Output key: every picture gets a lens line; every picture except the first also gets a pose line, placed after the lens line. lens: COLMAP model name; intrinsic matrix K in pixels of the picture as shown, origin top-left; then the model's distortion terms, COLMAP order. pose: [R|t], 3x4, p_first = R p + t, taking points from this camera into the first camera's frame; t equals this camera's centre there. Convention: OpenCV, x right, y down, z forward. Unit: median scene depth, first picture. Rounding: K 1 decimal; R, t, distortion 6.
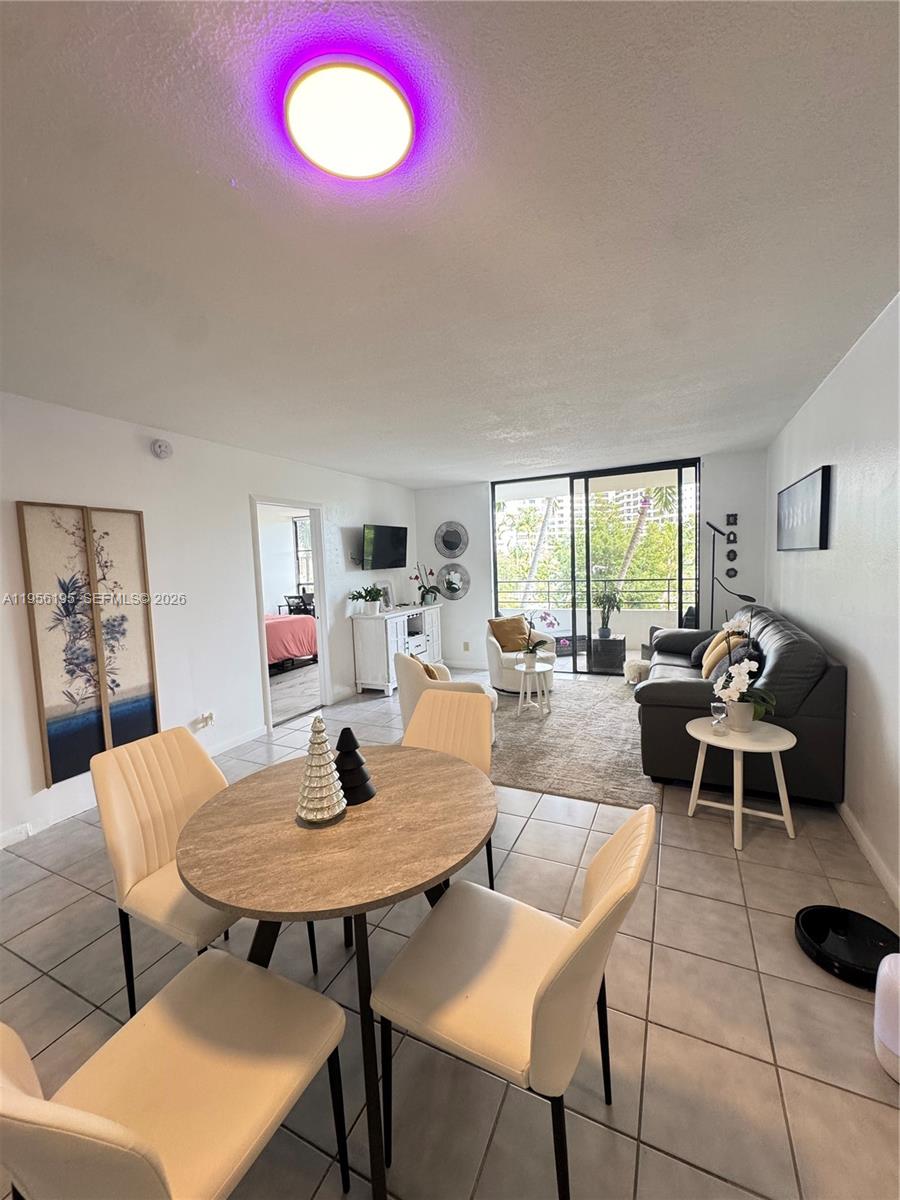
lens RADIAL K [[478.3, 0, 450.5], [0, 478.3, 598.9], [0, 0, 1]] dist [-0.002891, -0.000226]
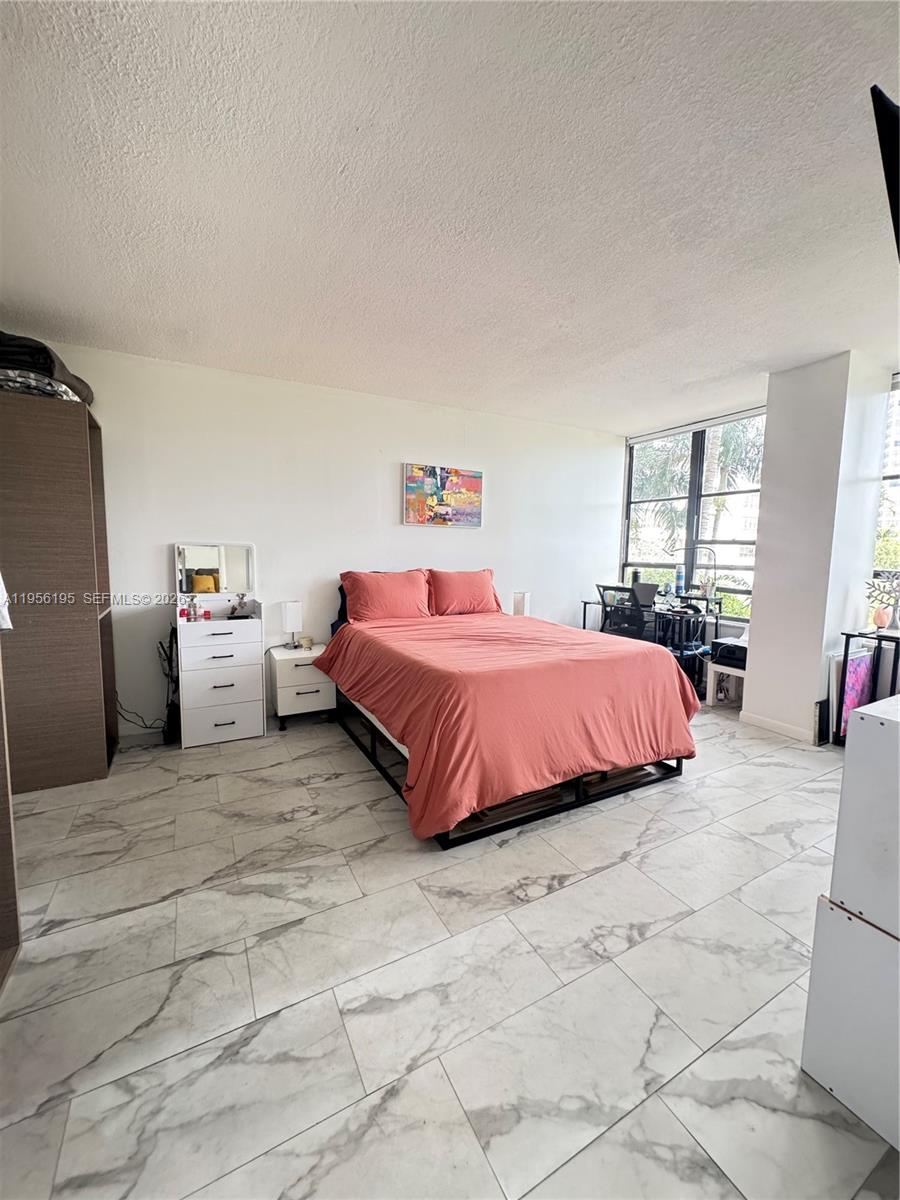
lens RADIAL K [[478.3, 0, 452.1], [0, 478.3, 596.3], [0, 0, 1]] dist [-0.002891, -0.000226]
pose [[0.810483, 0.103390, -0.576566, -0.169393], [-0.084790, 0.994640, 0.059169, -0.010833], [0.579593, 0.000932, 0.814906, 0.473085]]
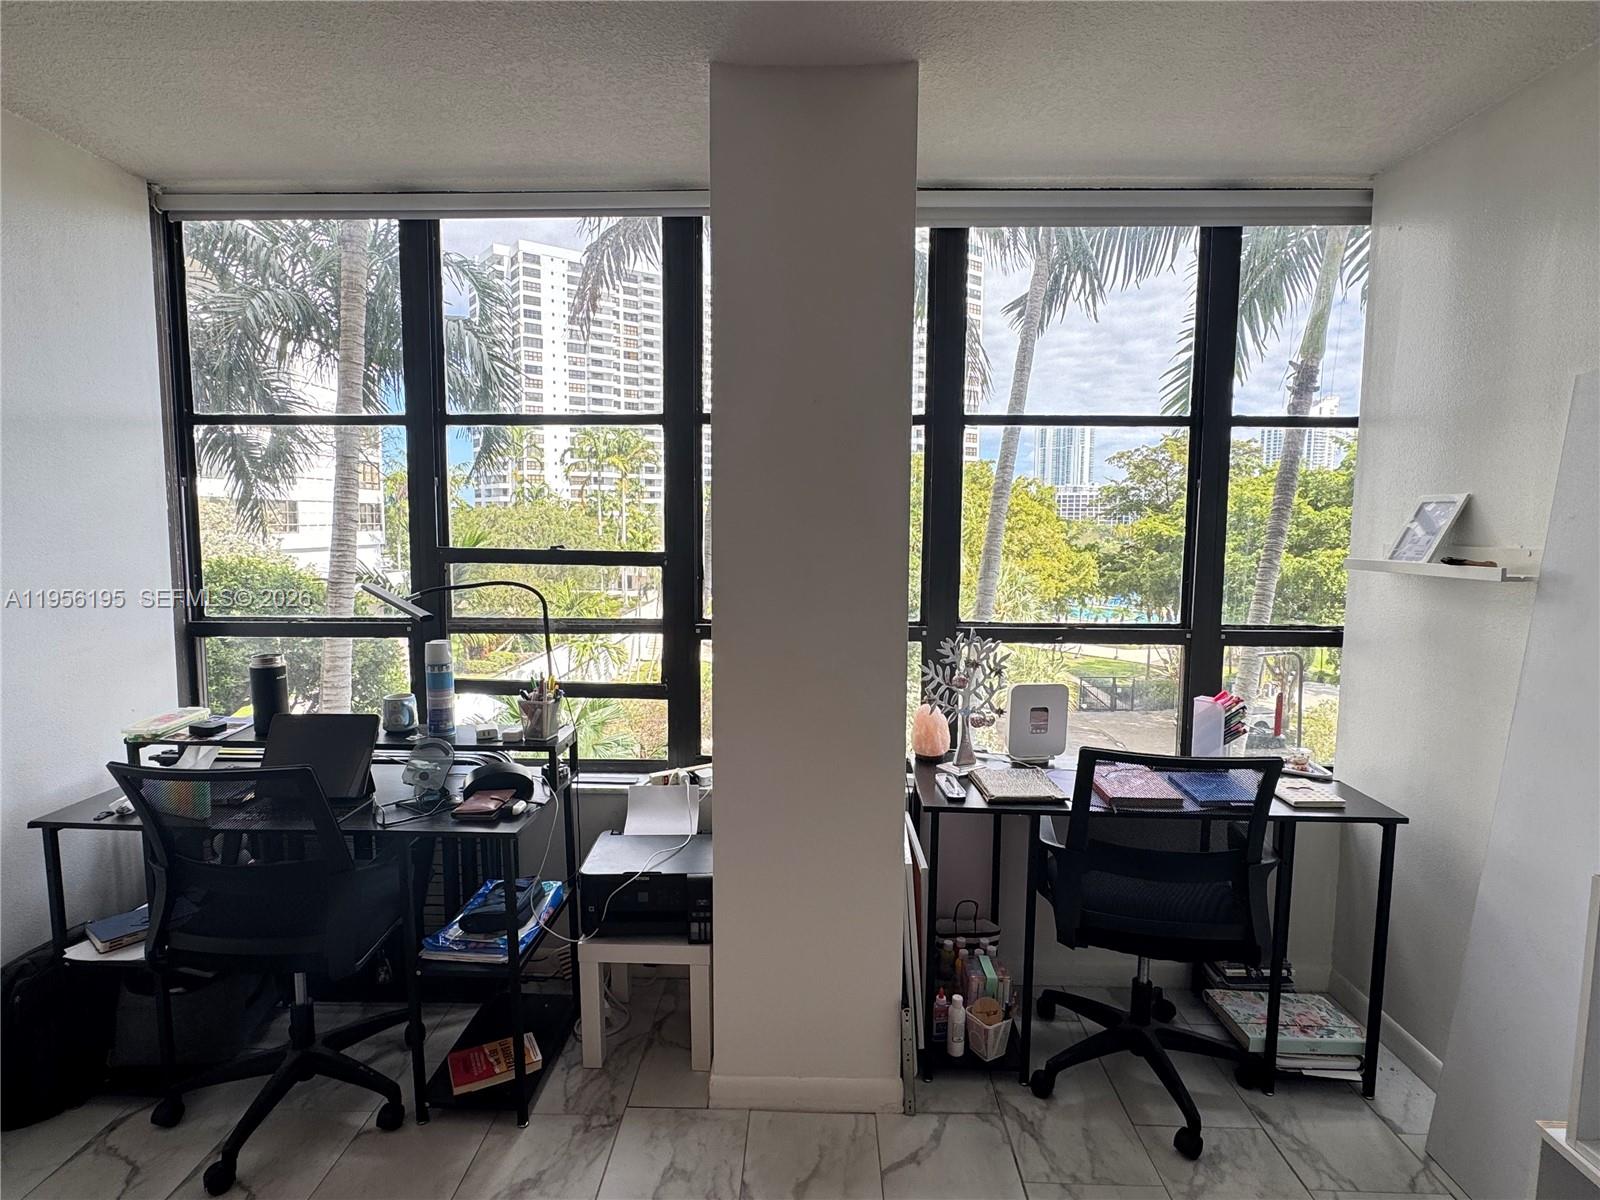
lens RADIAL K [[841.1, 0, 800.1], [0, 841.1, 599.5], [0, 0, 1]] dist [0.002398, 0.000412]
pose [[0.908080, 0.003478, 0.418781, -0.268553], [-0.002957, 0.999994, -0.001891, -0.043375], [-0.418785, 0.000479, 0.908085, 0.708021]]
